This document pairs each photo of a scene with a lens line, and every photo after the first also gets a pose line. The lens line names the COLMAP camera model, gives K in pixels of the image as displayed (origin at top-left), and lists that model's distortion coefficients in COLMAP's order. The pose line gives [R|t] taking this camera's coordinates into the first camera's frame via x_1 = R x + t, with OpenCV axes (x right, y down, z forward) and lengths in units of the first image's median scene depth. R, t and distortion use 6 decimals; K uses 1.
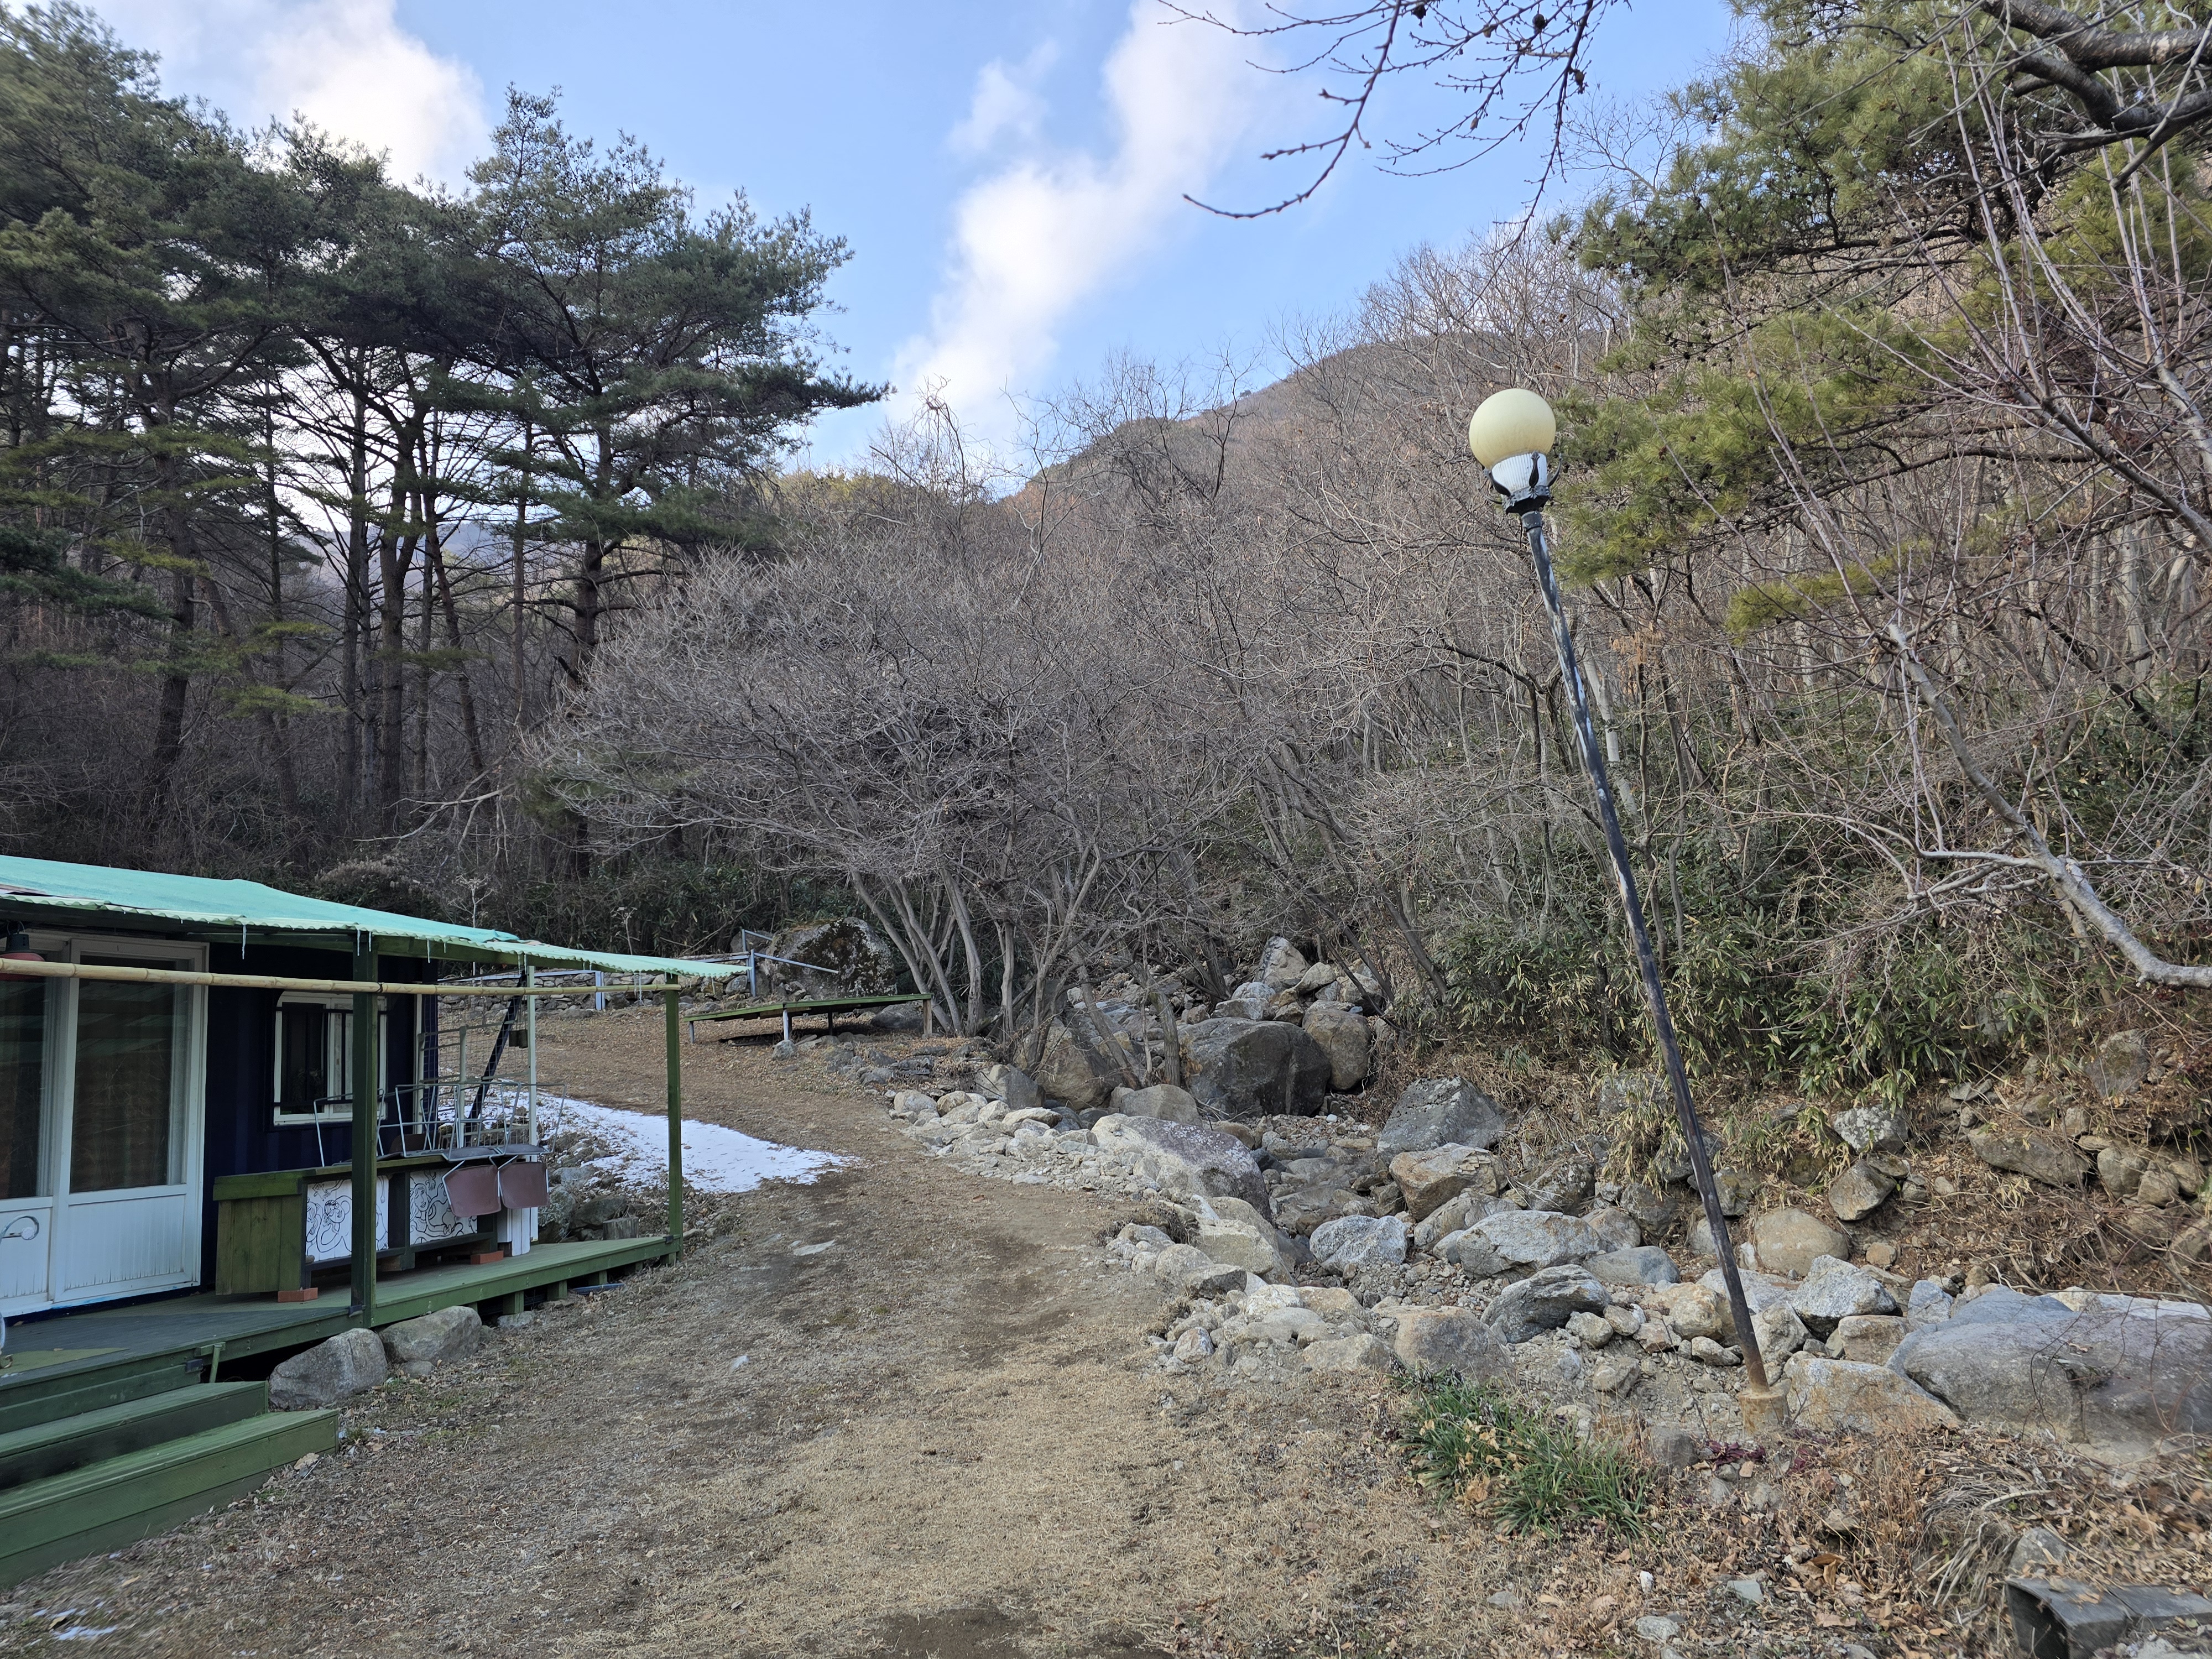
lens RADIAL K [[1511.9, 0, 1075.2], [0, 1511.9, 808.8], [0, 0, 1]] dist [0.114469, -0.115288]
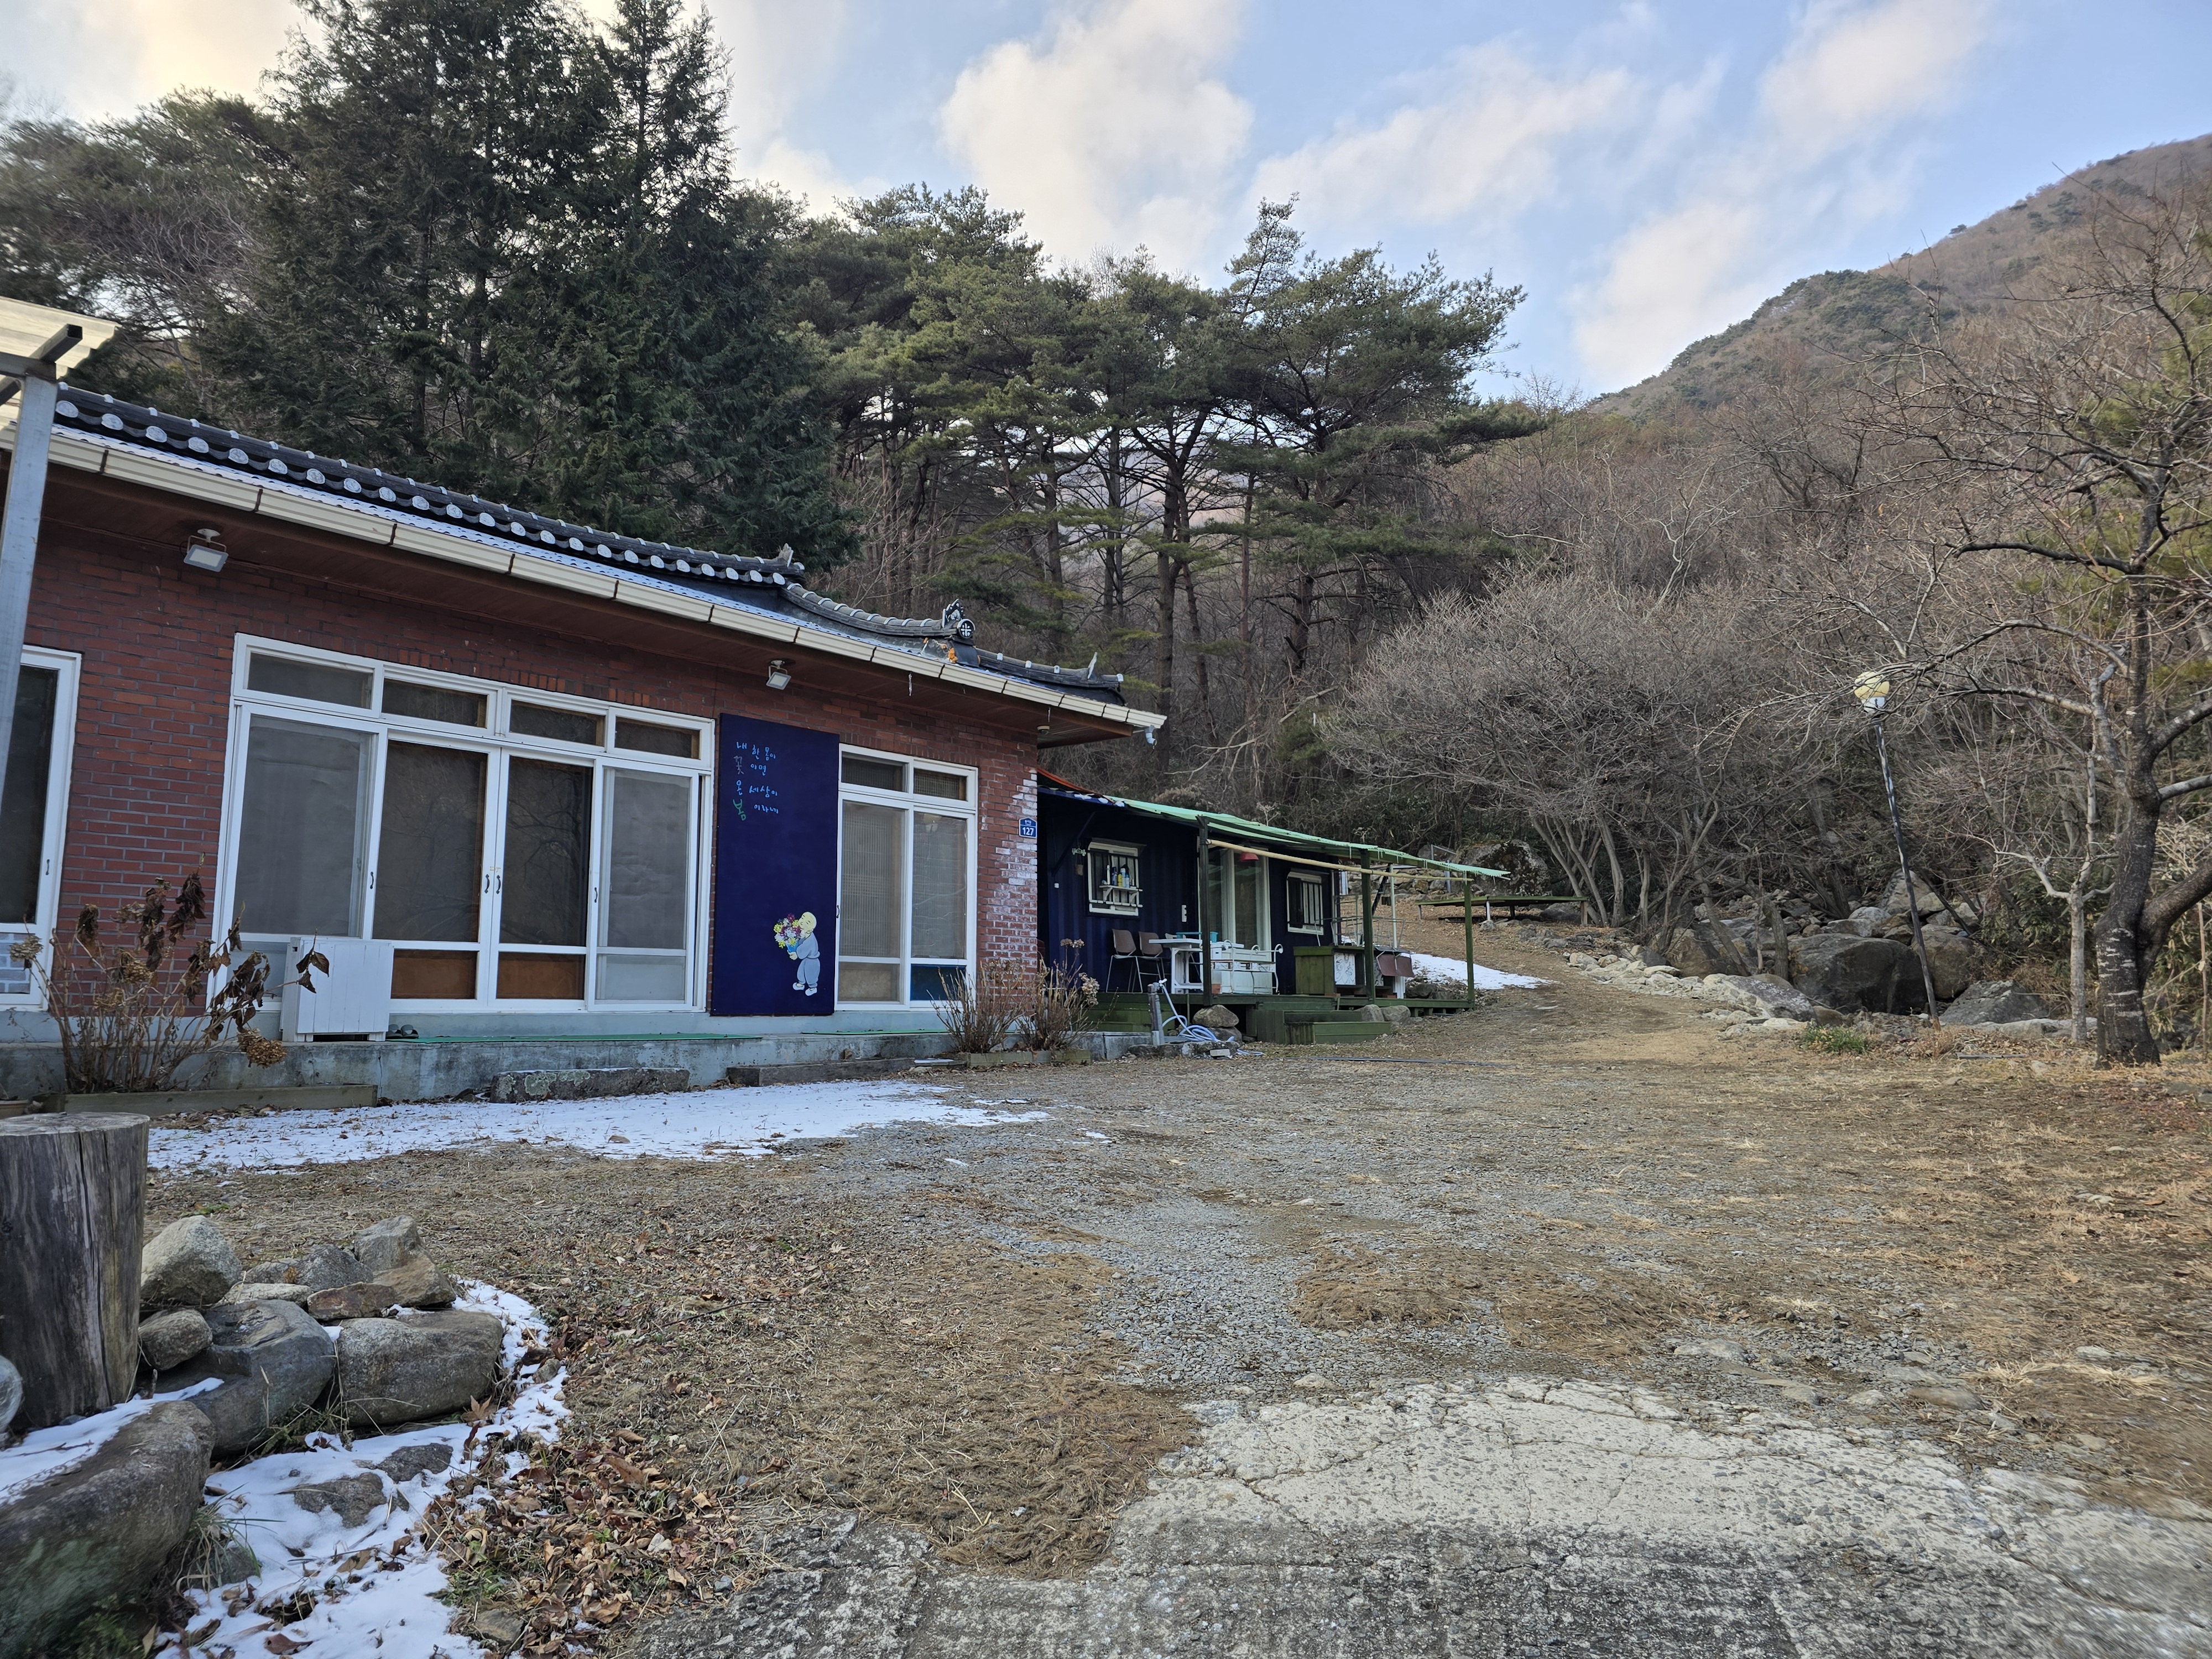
lens RADIAL K [[1511.9, 0, 1075.2], [0, 1511.9, 808.8], [0, 0, 1]] dist [0.114469, -0.115288]
pose [[0.923122, 0.029281, -0.383391, 0.010731], [-0.006194, 0.998099, 0.061317, -0.044847], [0.384458, -0.054228, 0.921549, -0.488963]]
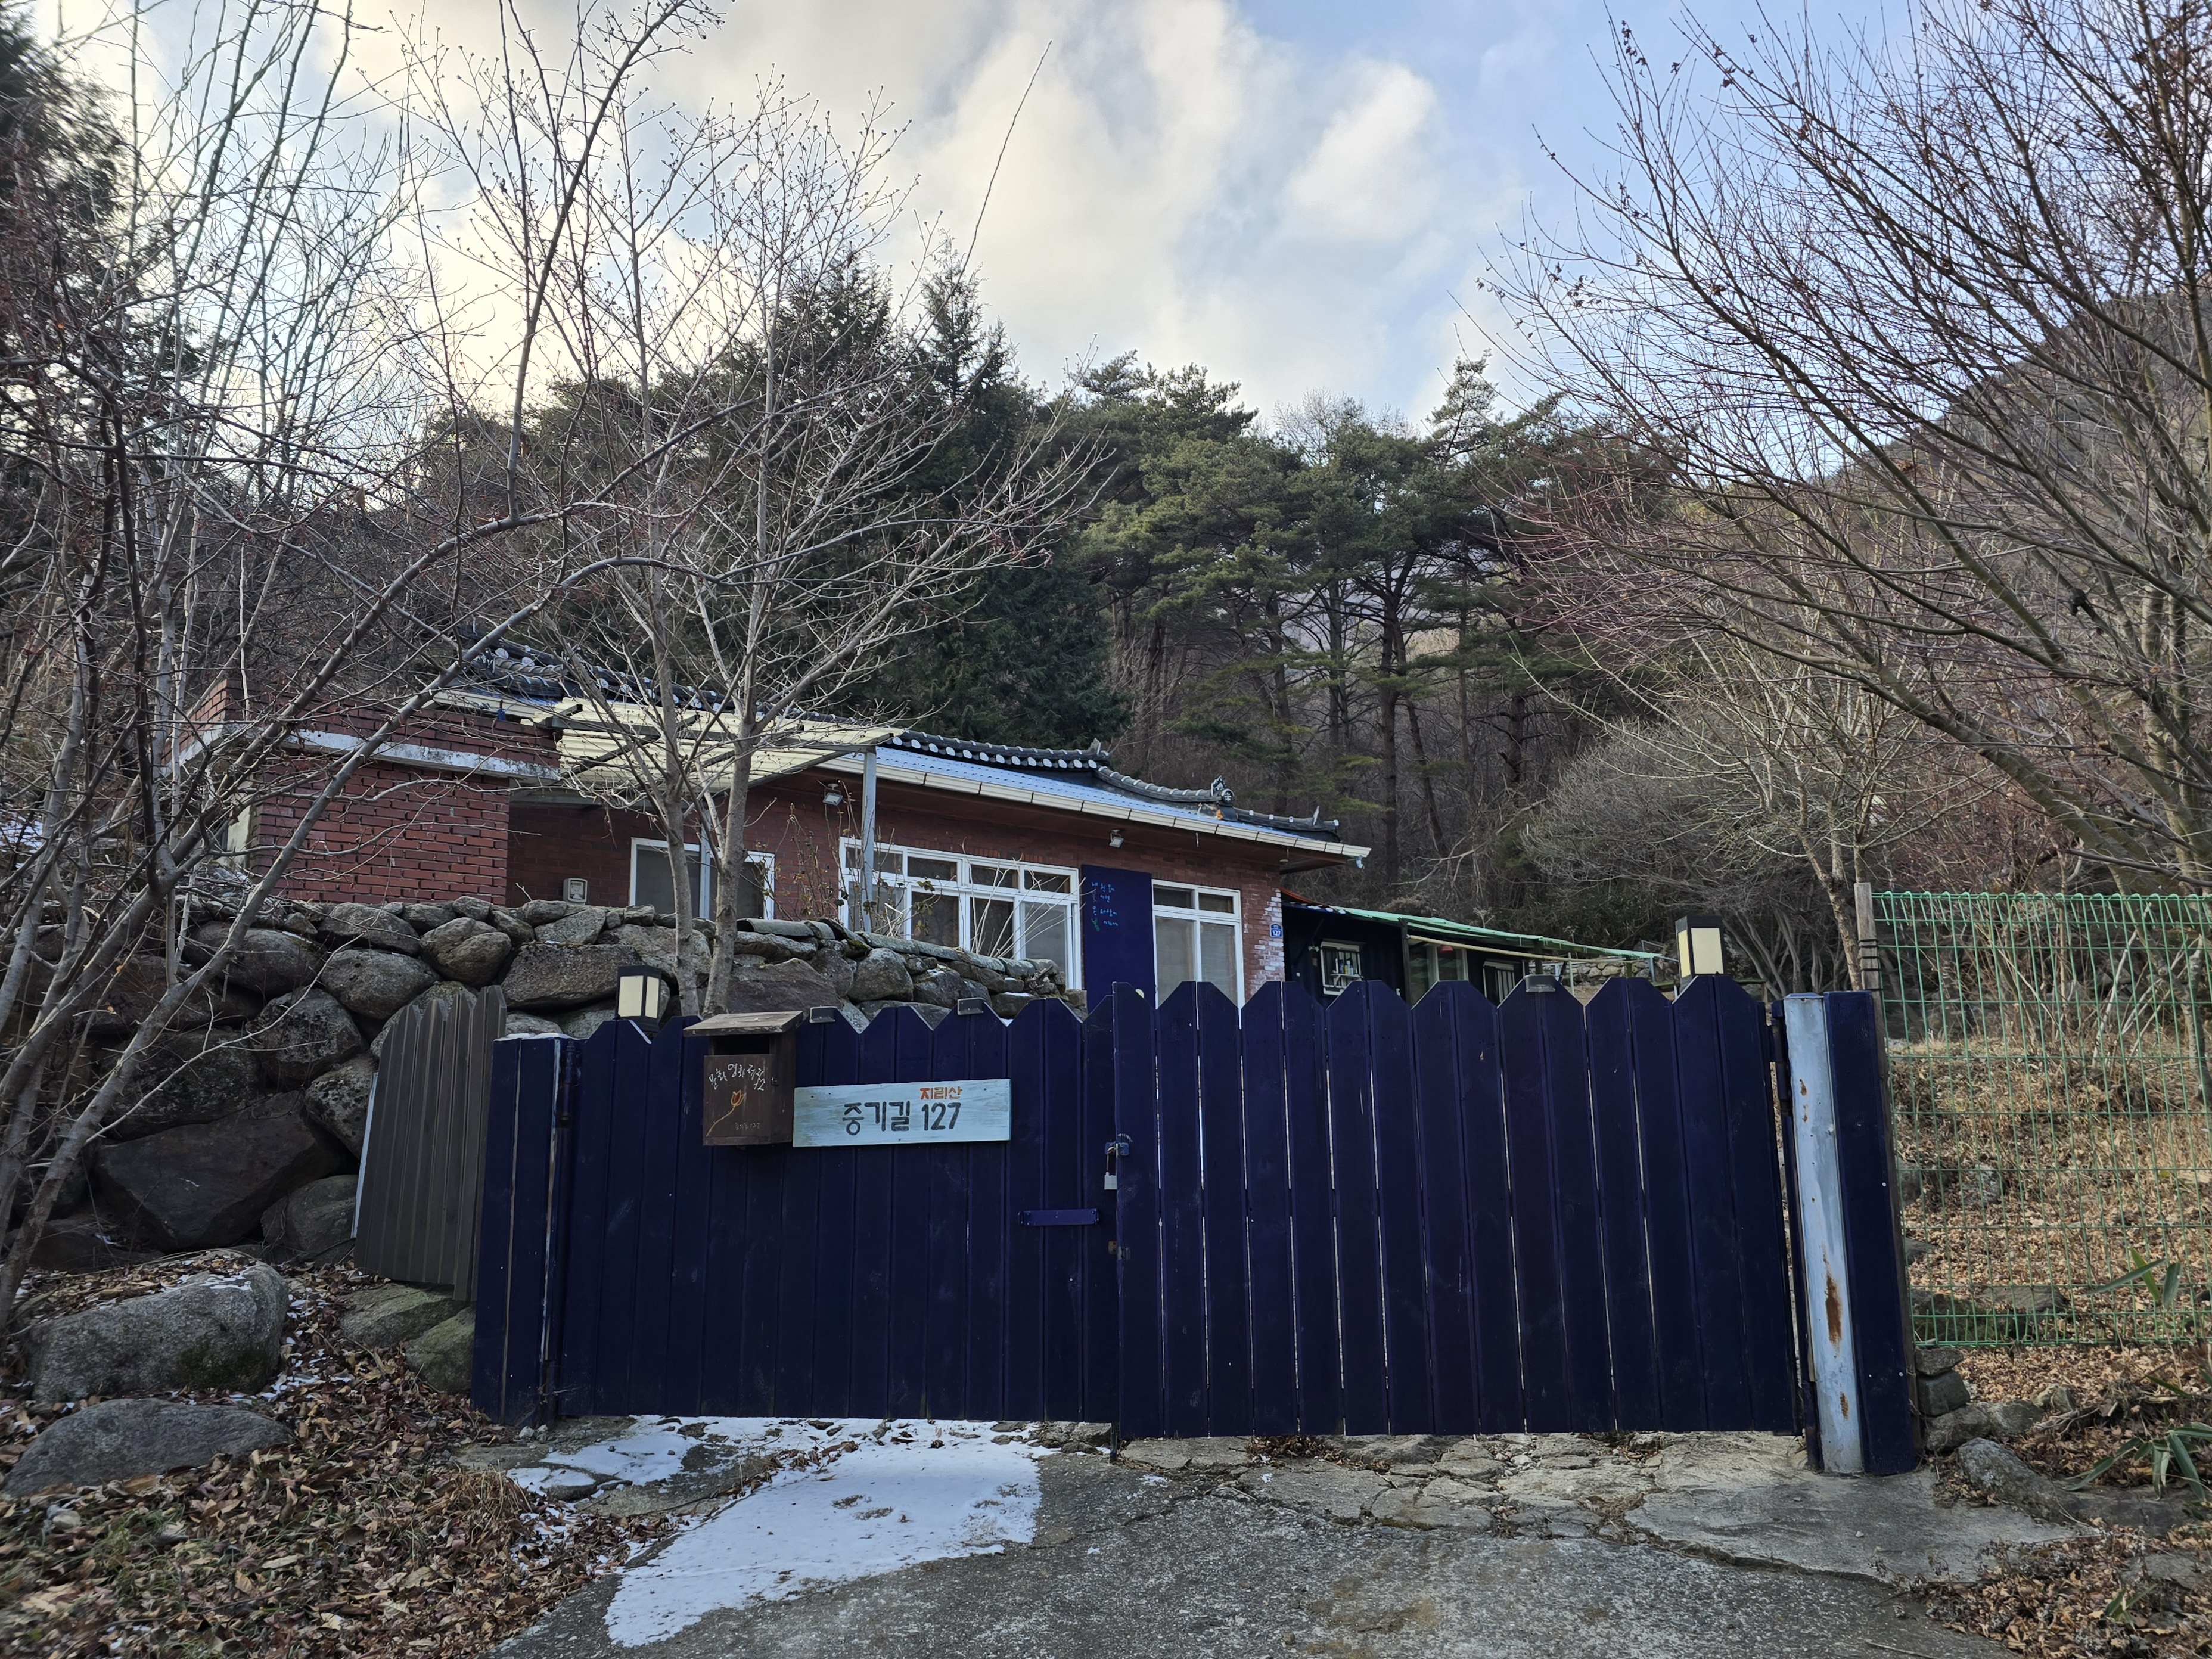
lens RADIAL K [[1620.4, 0, 1138.6], [0, 1620.4, 833.4], [0, 0, 1]] dist [0.103666, -0.098721]
pose [[0.877624, -0.034731, -0.478090, 0.152403], [0.041234, 0.999145, 0.003108, -0.063758], [0.477573, -0.022442, 0.878305, -0.824382]]
